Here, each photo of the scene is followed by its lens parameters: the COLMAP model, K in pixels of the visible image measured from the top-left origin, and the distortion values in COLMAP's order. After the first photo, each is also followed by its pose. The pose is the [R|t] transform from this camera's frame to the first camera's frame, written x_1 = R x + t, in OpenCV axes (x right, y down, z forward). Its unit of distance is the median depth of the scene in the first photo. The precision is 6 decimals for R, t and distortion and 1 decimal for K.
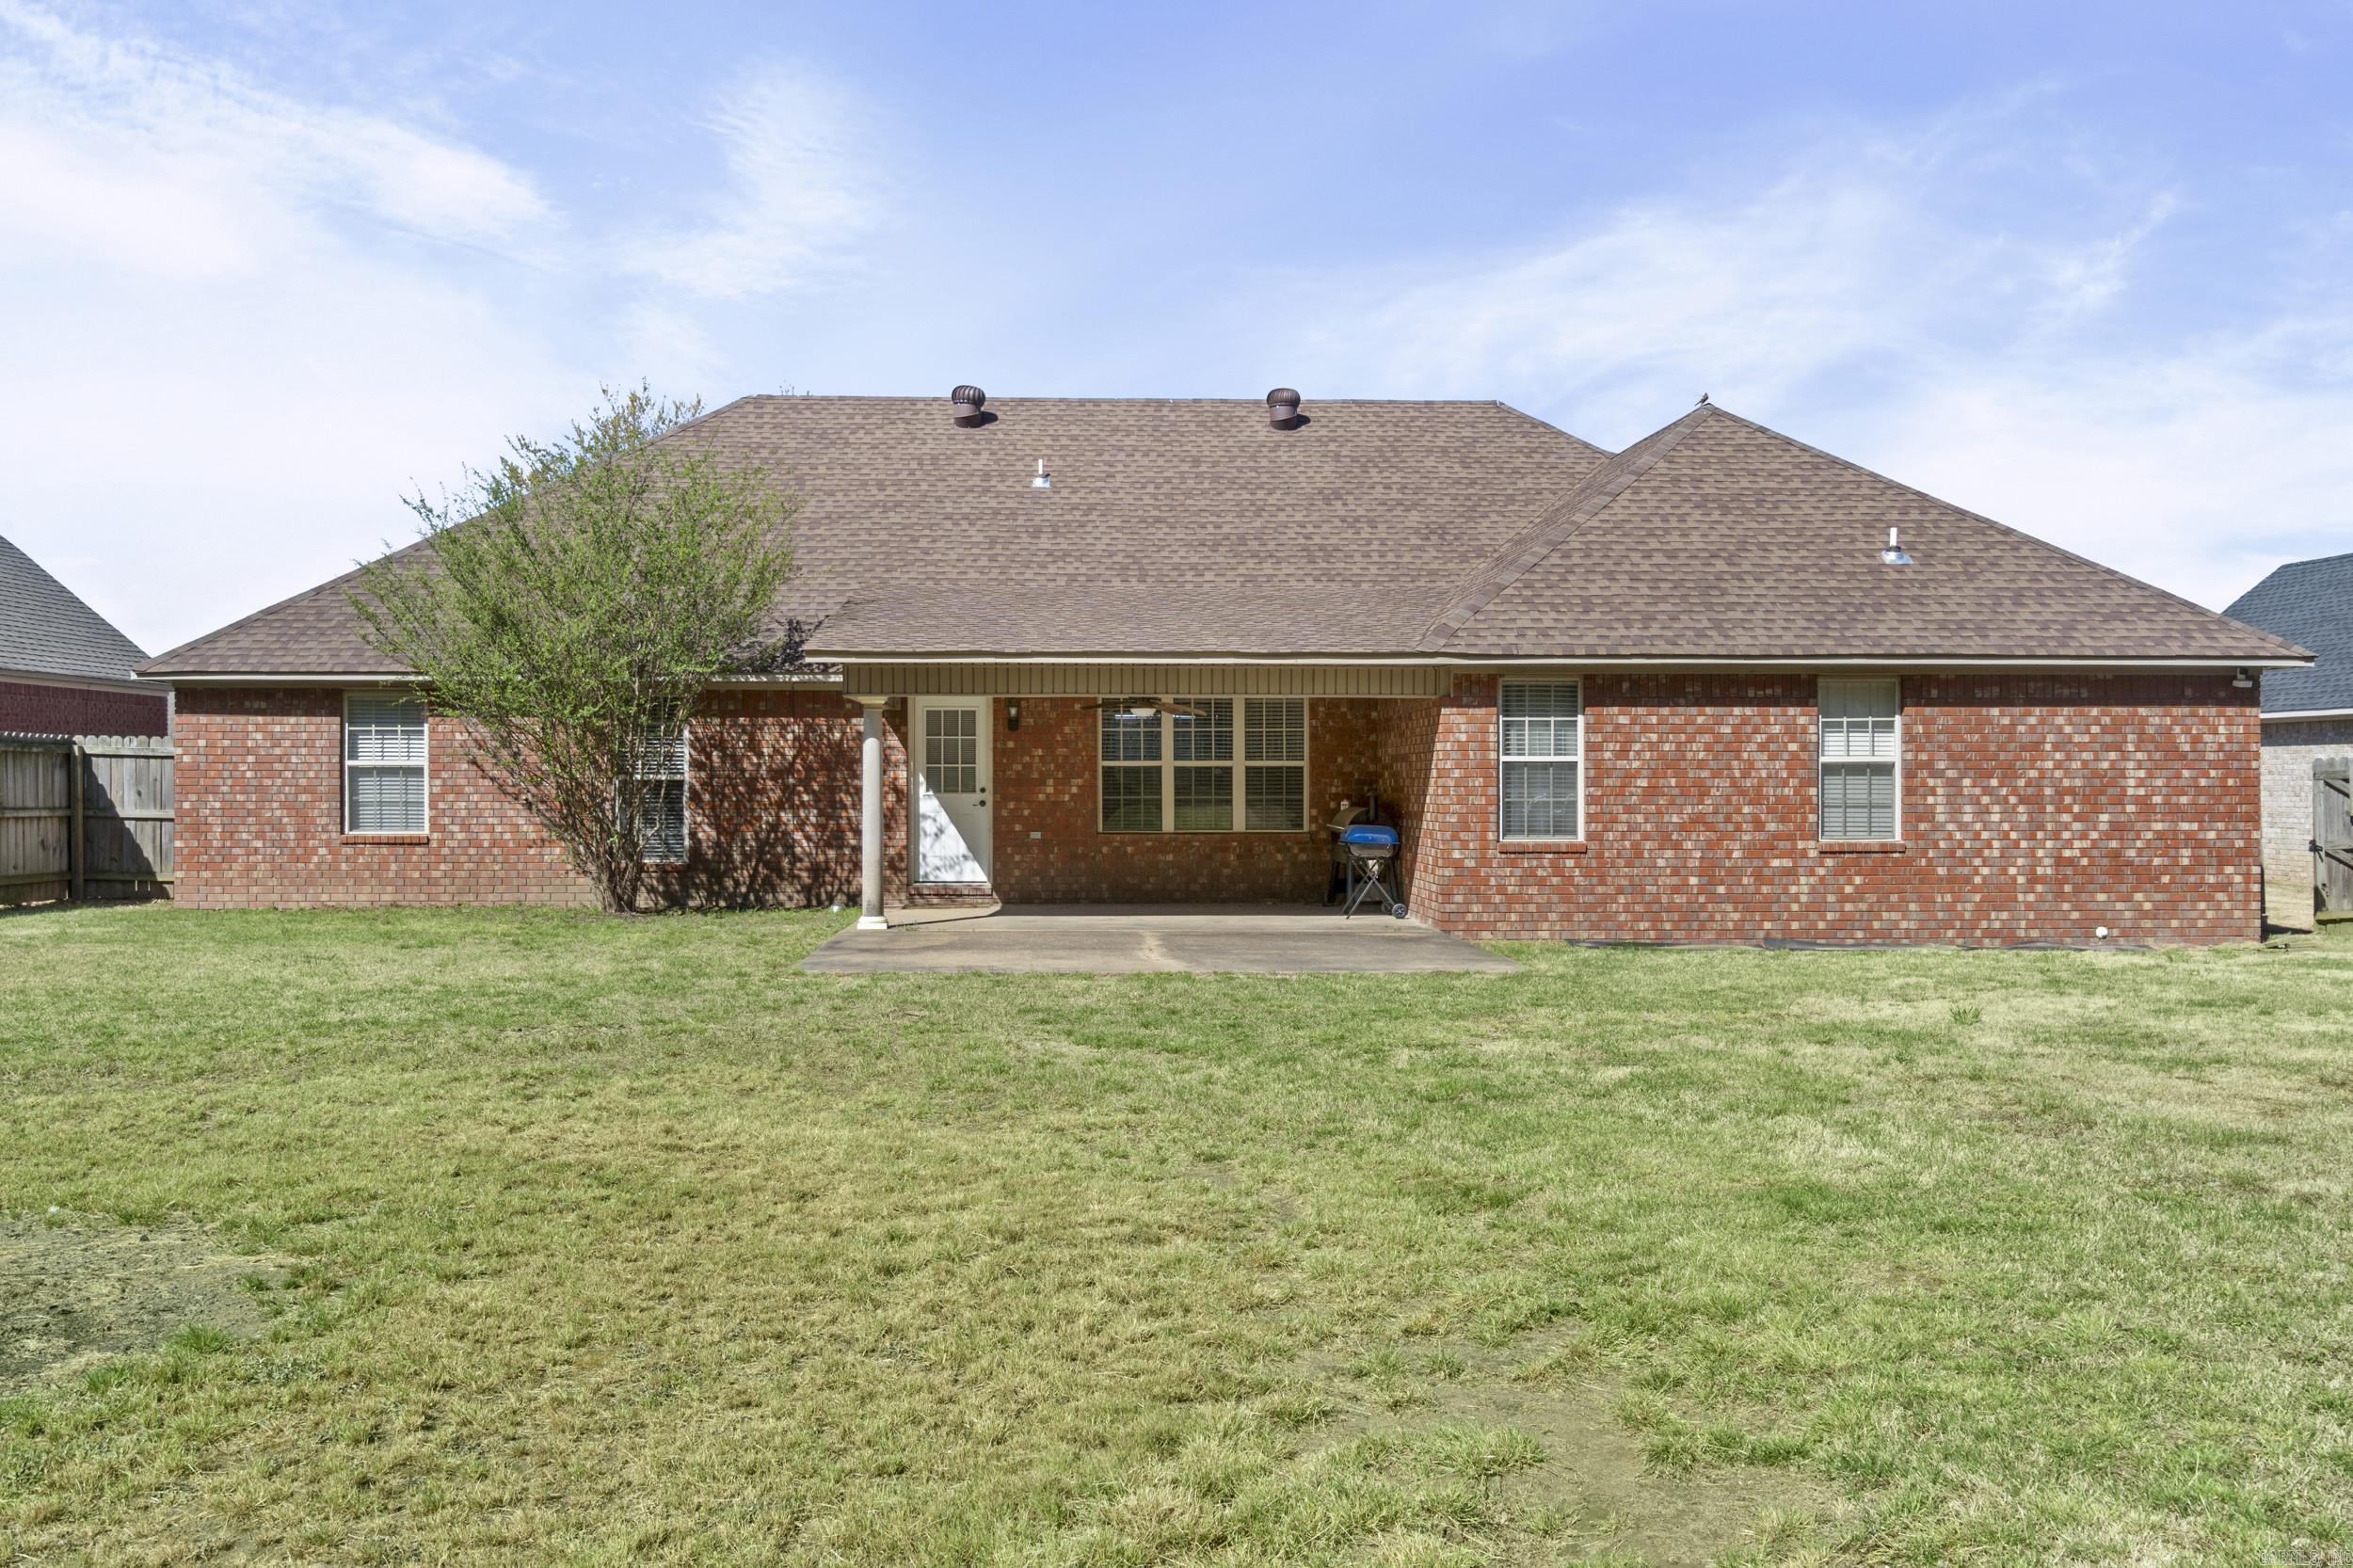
lens RADIAL K [[1815.2, 0, 1176.5], [0, 1815.2, 784.0], [0, 0, 1]] dist [-0.003239, 0.005654]
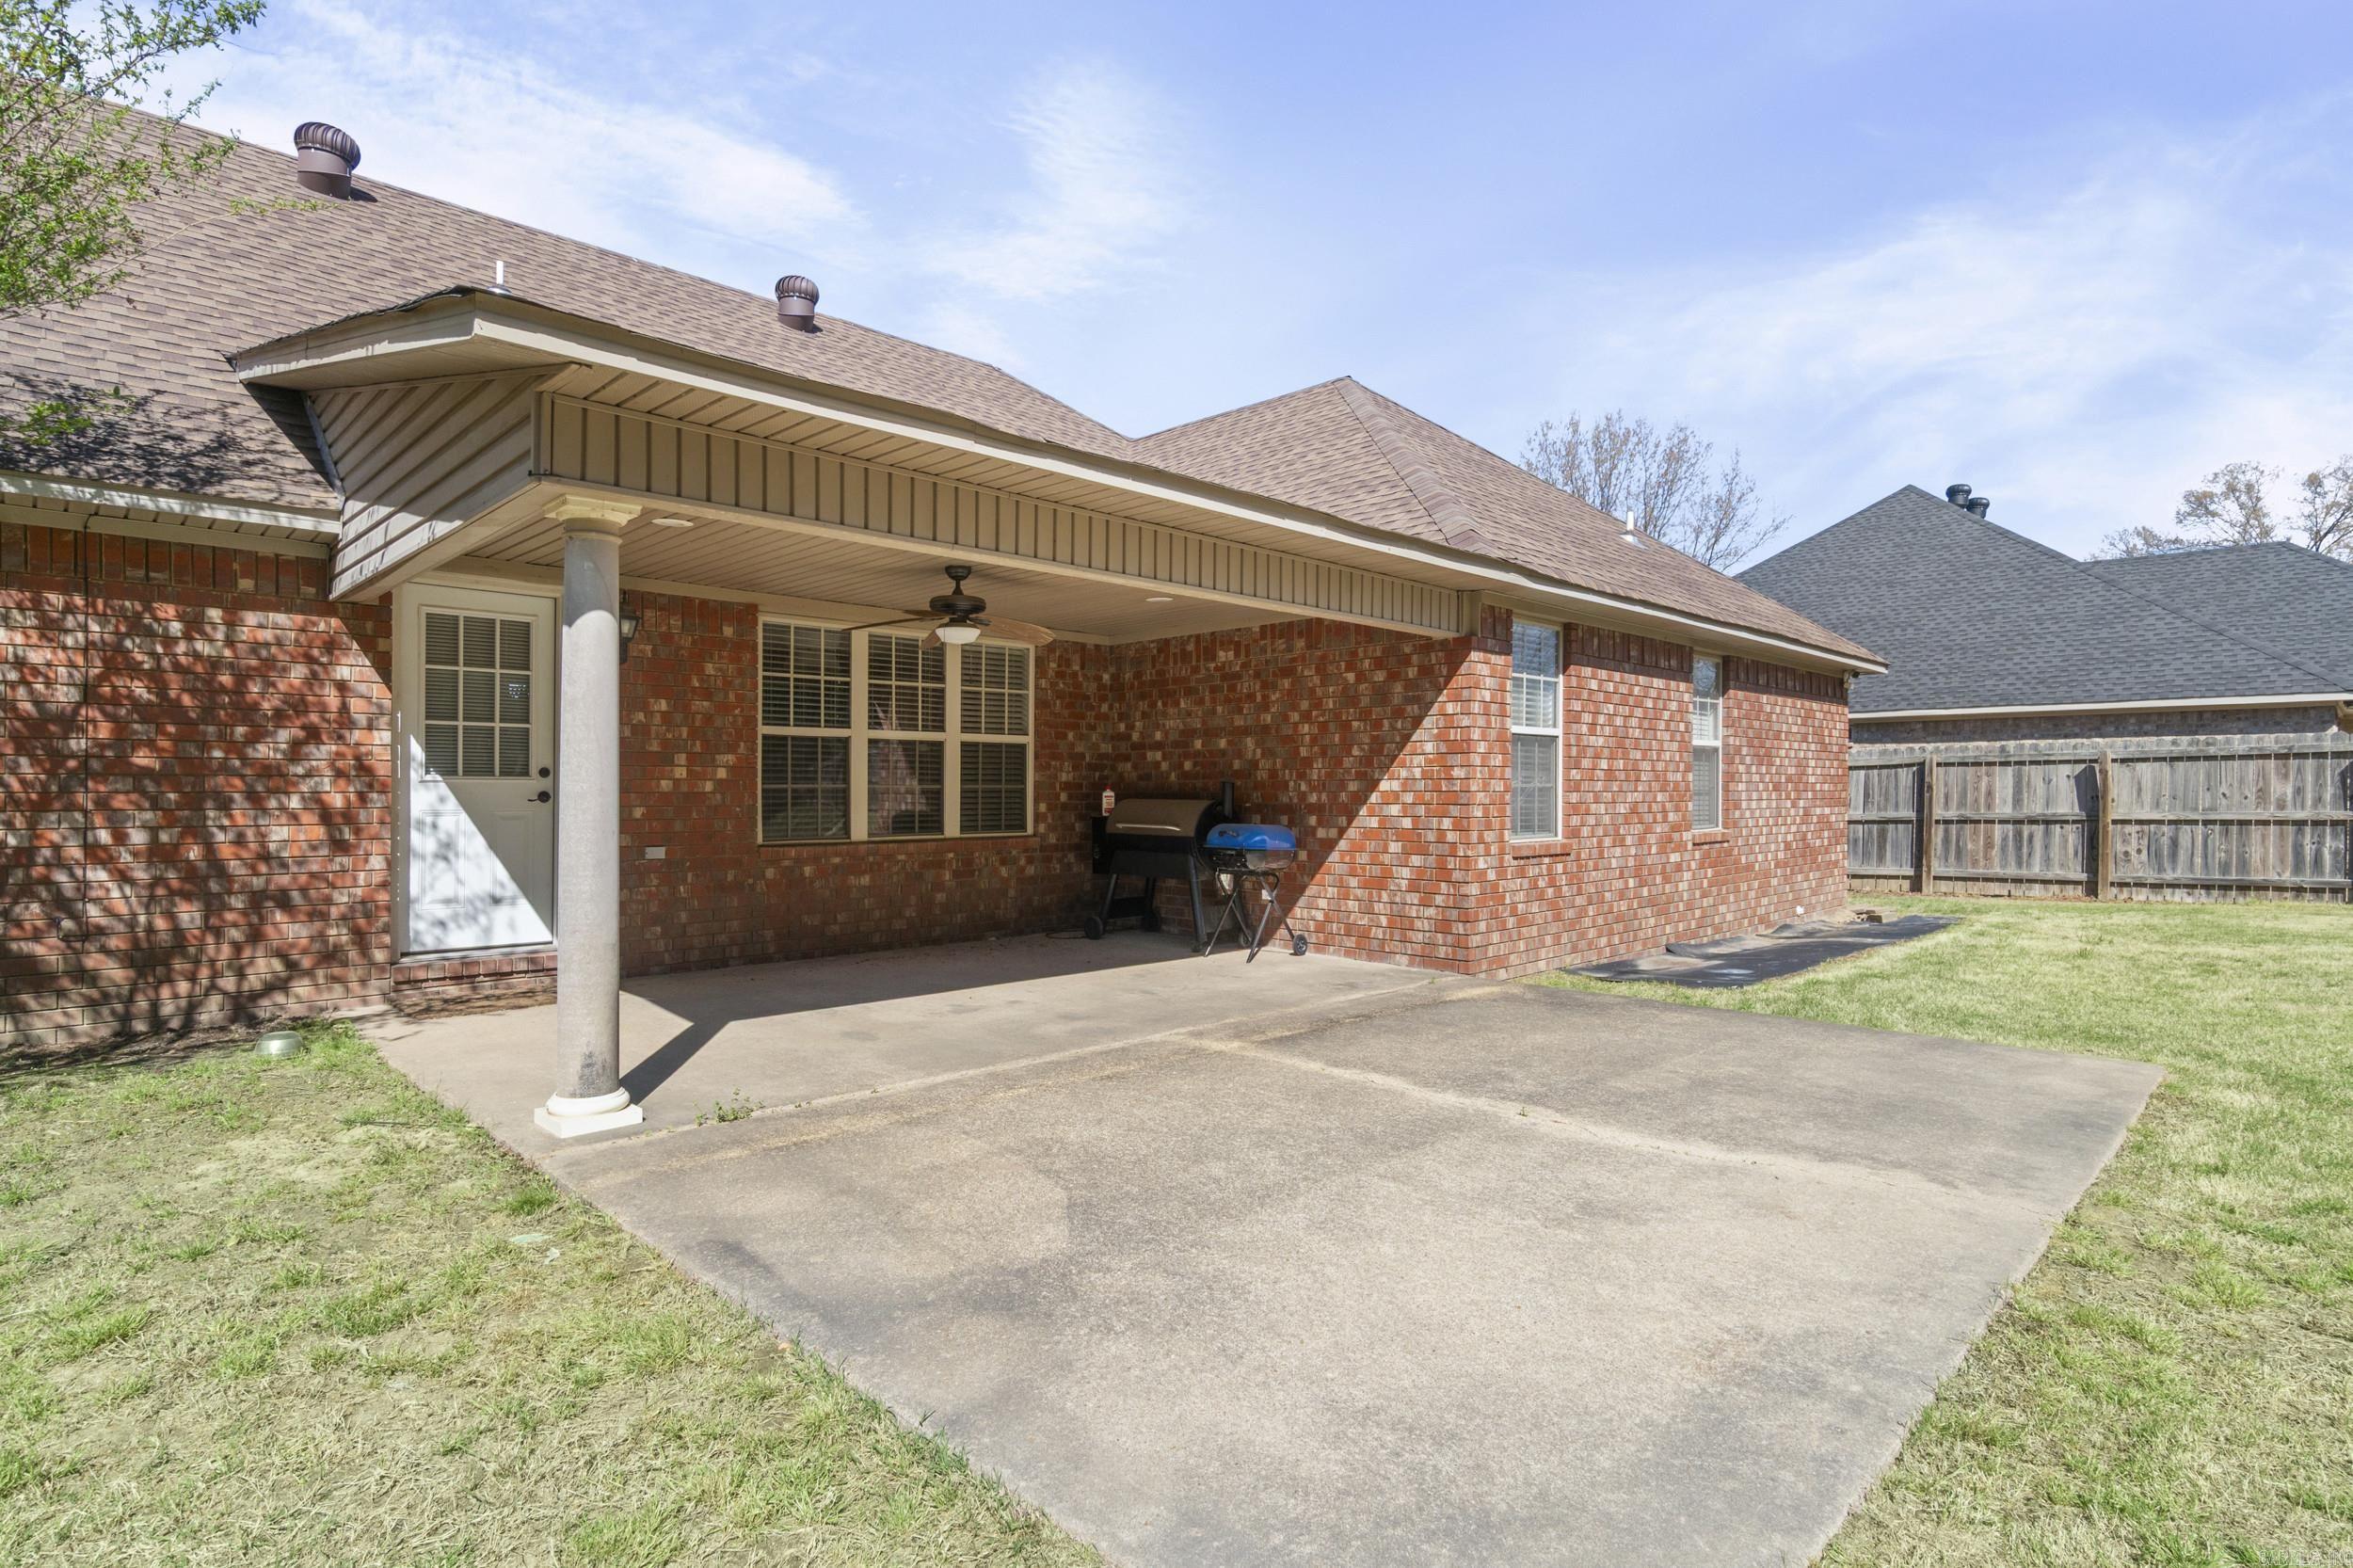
lens RADIAL K [[1177.1, 0, 1168.2], [0, 1177.1, 780.3], [0, 0, 1]] dist [0.001786, -0.000672]
pose [[0.752485, 0.004583, 0.658594, -0.199418], [0.001305, 0.999963, -0.008450, 0.009007], [-0.658608, 0.007218, 0.752451, 0.628607]]
